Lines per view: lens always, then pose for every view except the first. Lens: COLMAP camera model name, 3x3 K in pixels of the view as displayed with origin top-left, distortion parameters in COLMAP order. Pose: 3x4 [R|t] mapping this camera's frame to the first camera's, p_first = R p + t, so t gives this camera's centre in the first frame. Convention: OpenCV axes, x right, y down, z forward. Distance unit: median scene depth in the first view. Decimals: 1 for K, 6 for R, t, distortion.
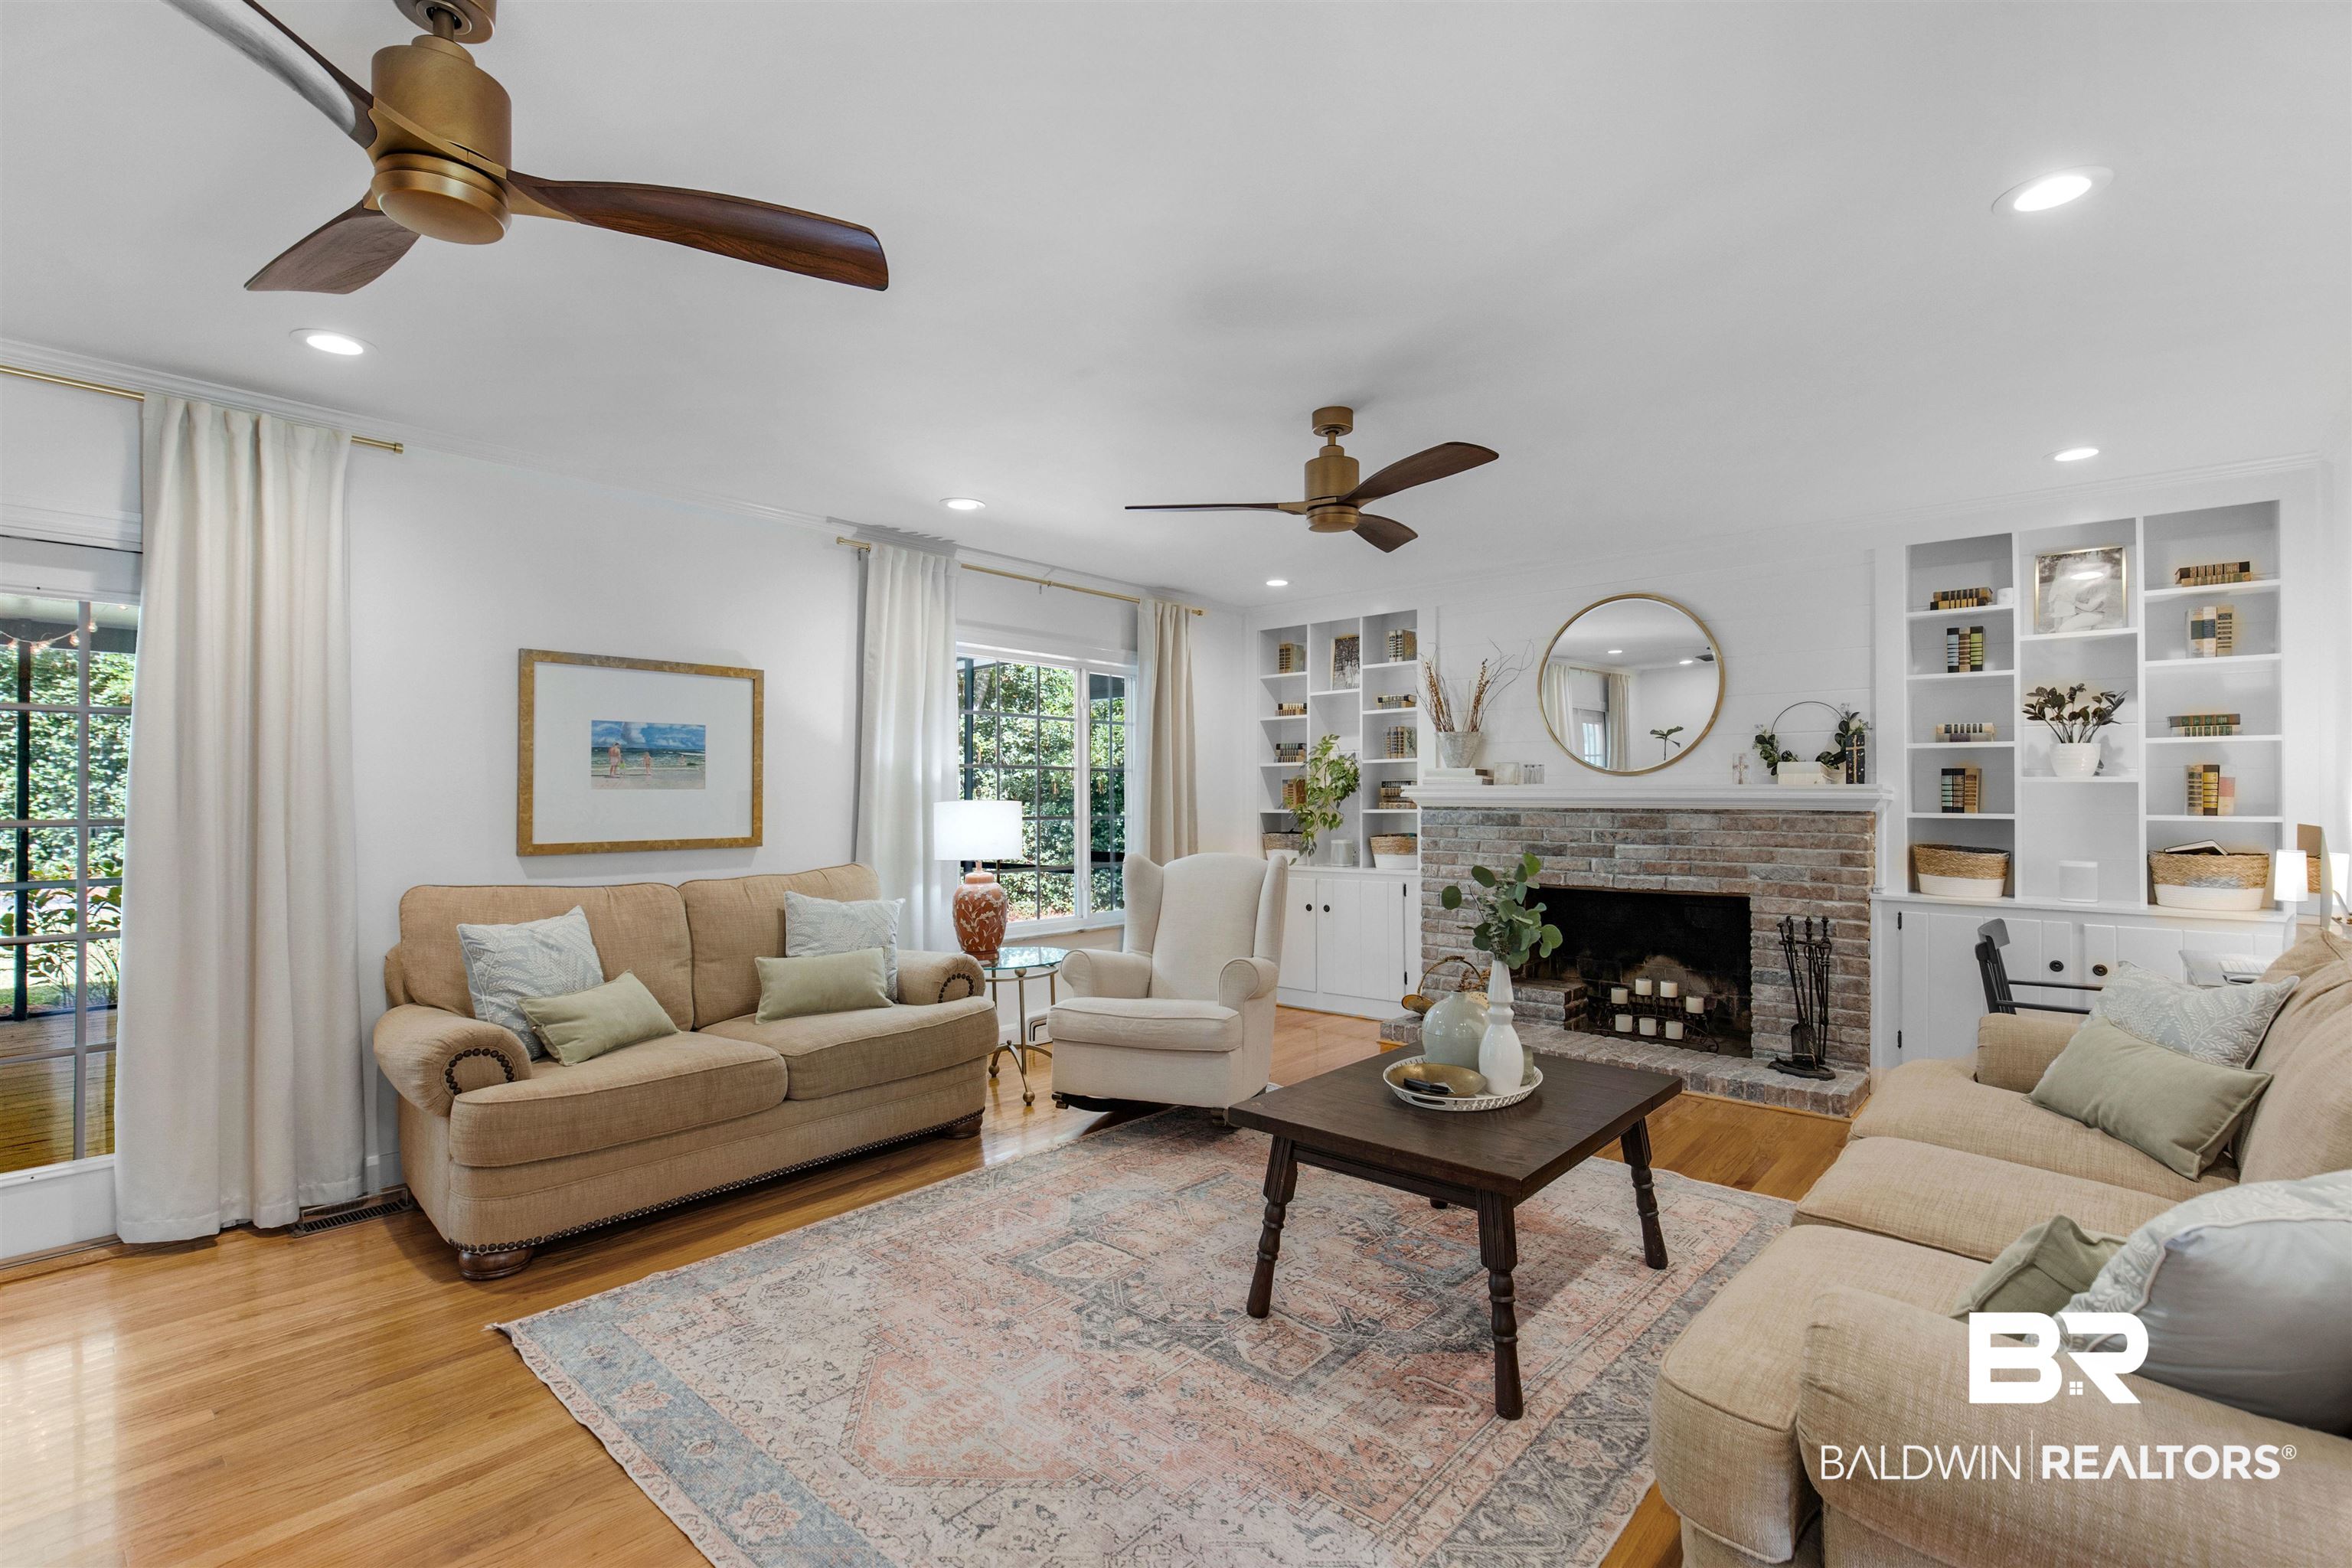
lens RADIAL K [[1081.2, 0, 1169.0], [0, 1081.2, 786.3], [0, 0, 1]] dist [0.008047, -0.000636]
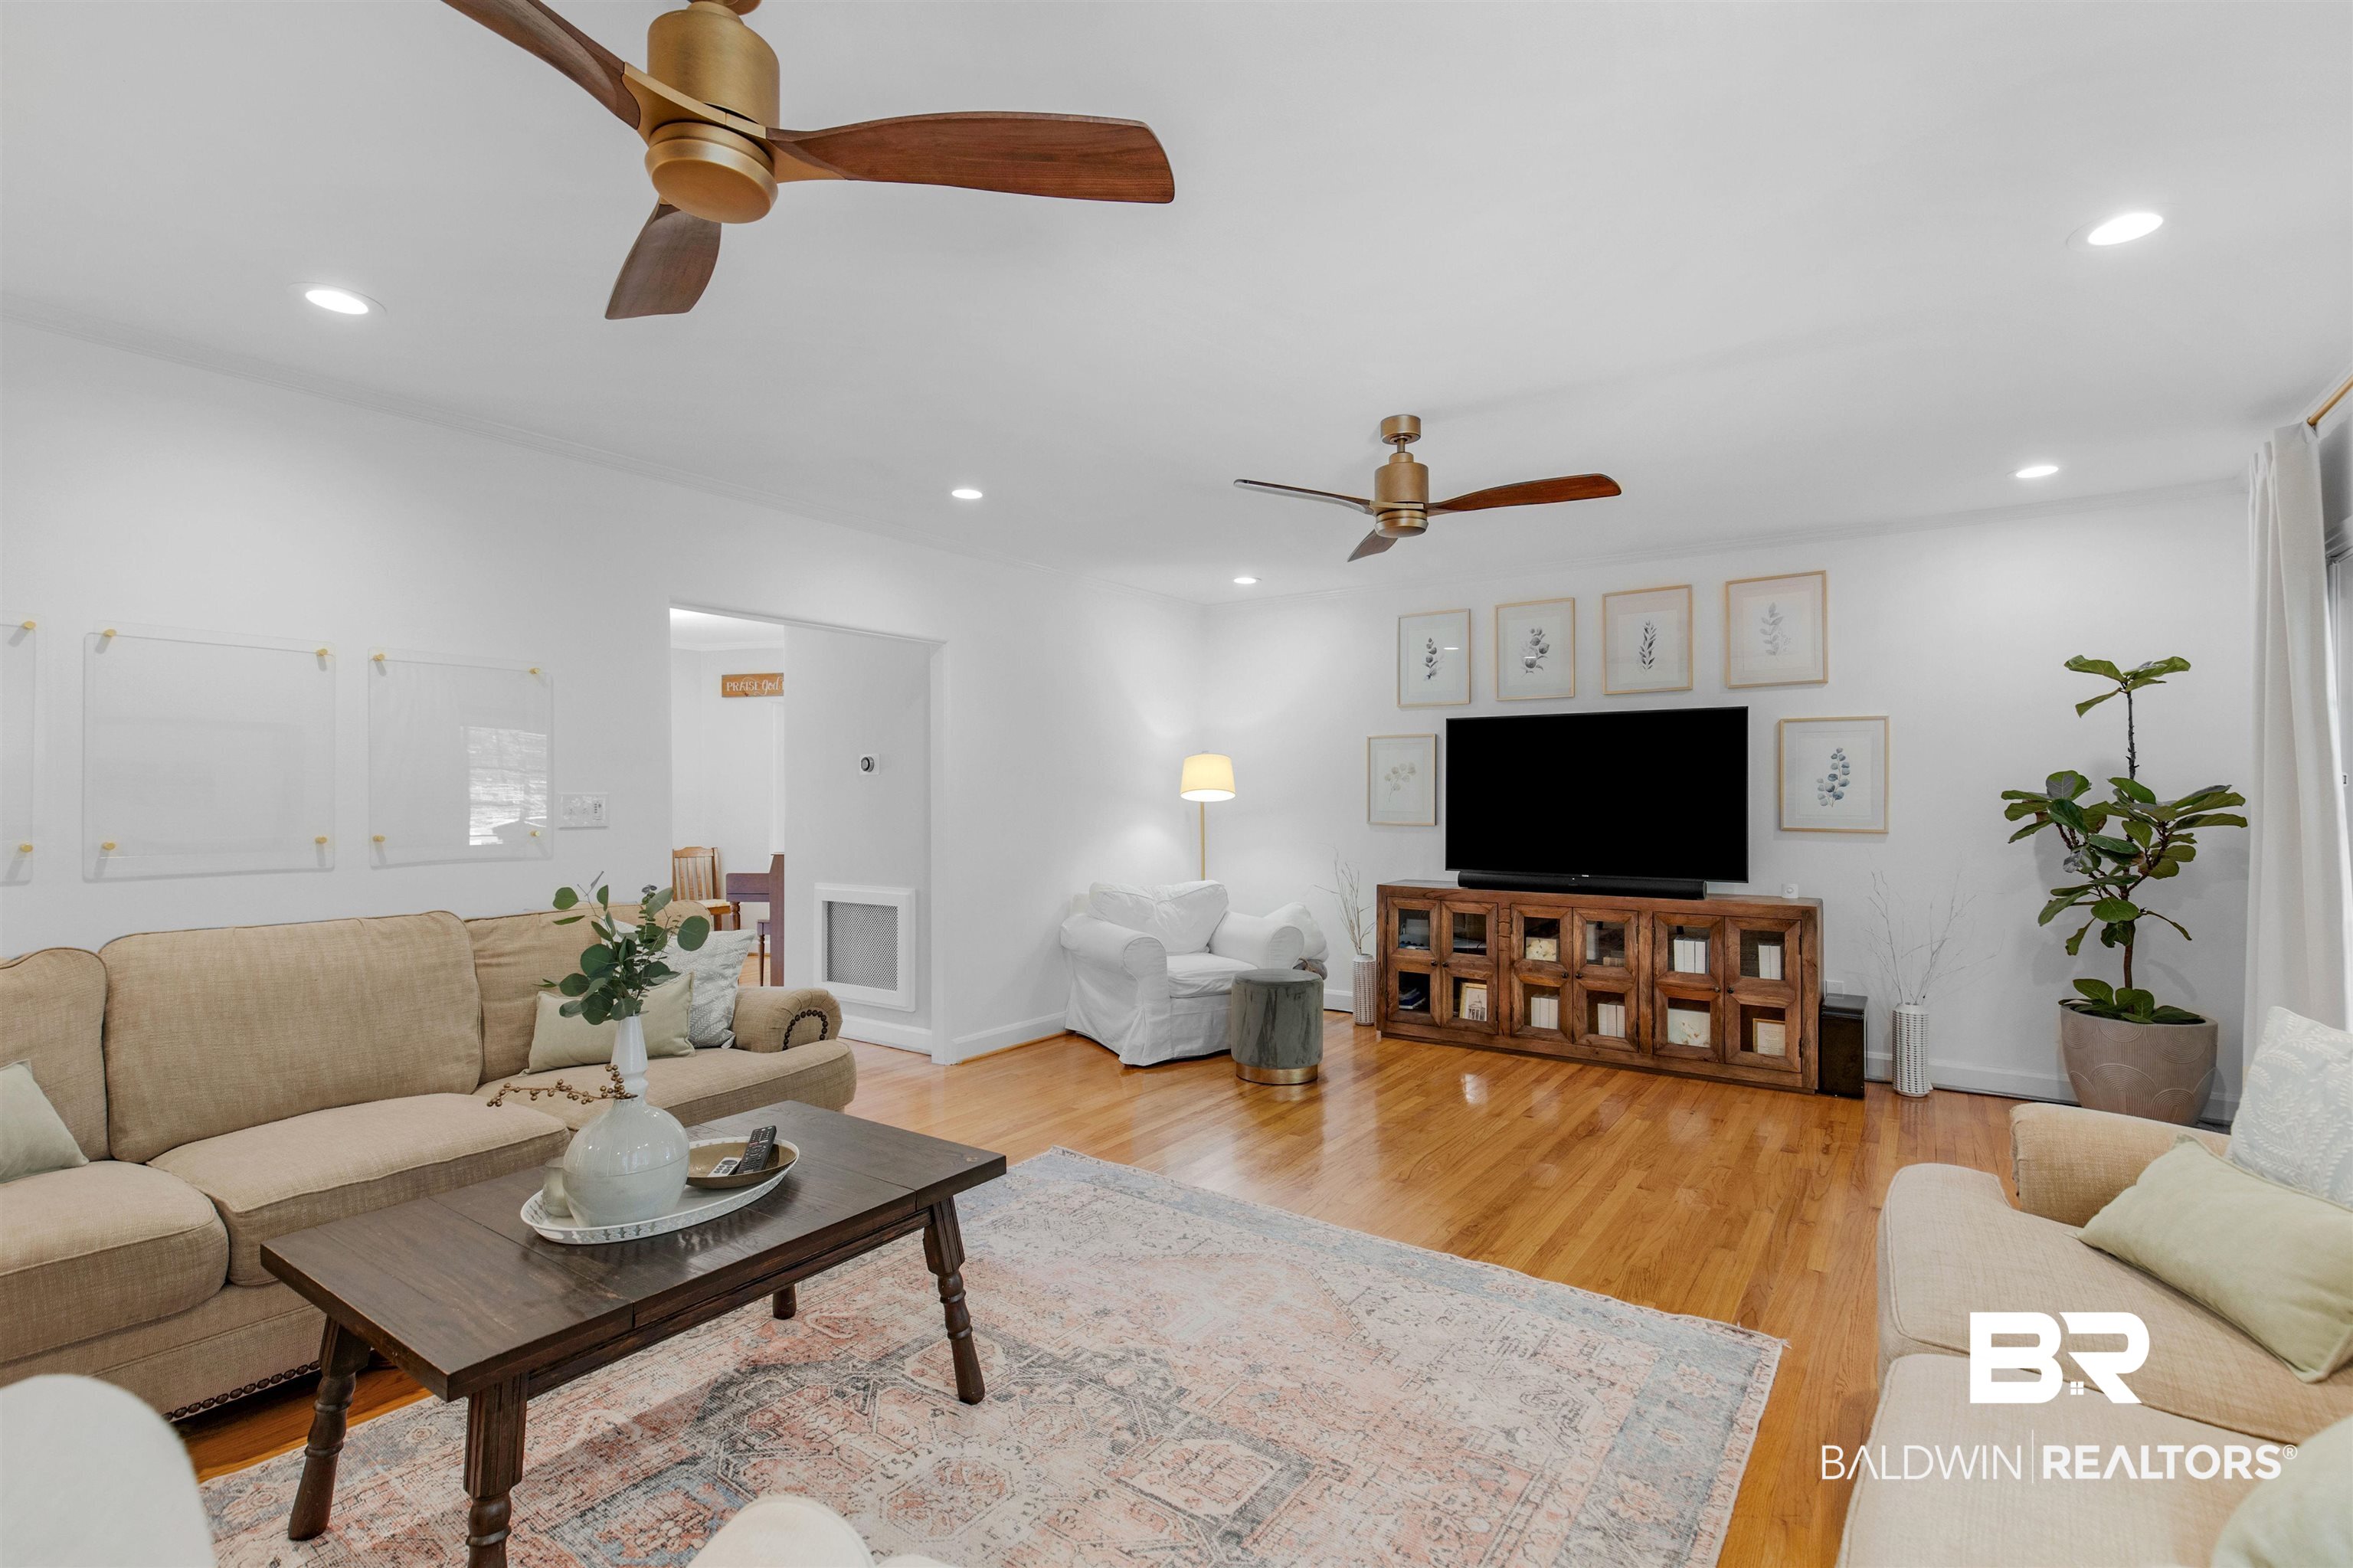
lens RADIAL K [[1081.7, 0, 1190.7], [0, 1081.7, 787.9], [0, 0, 1]] dist [0.008047, -0.000636]
pose [[-0.992247, 0.002725, -0.124253, 0.009471], [0.004274, 0.999917, -0.012195, 0.009058], [0.124210, -0.012631, -0.992176, 1.160014]]
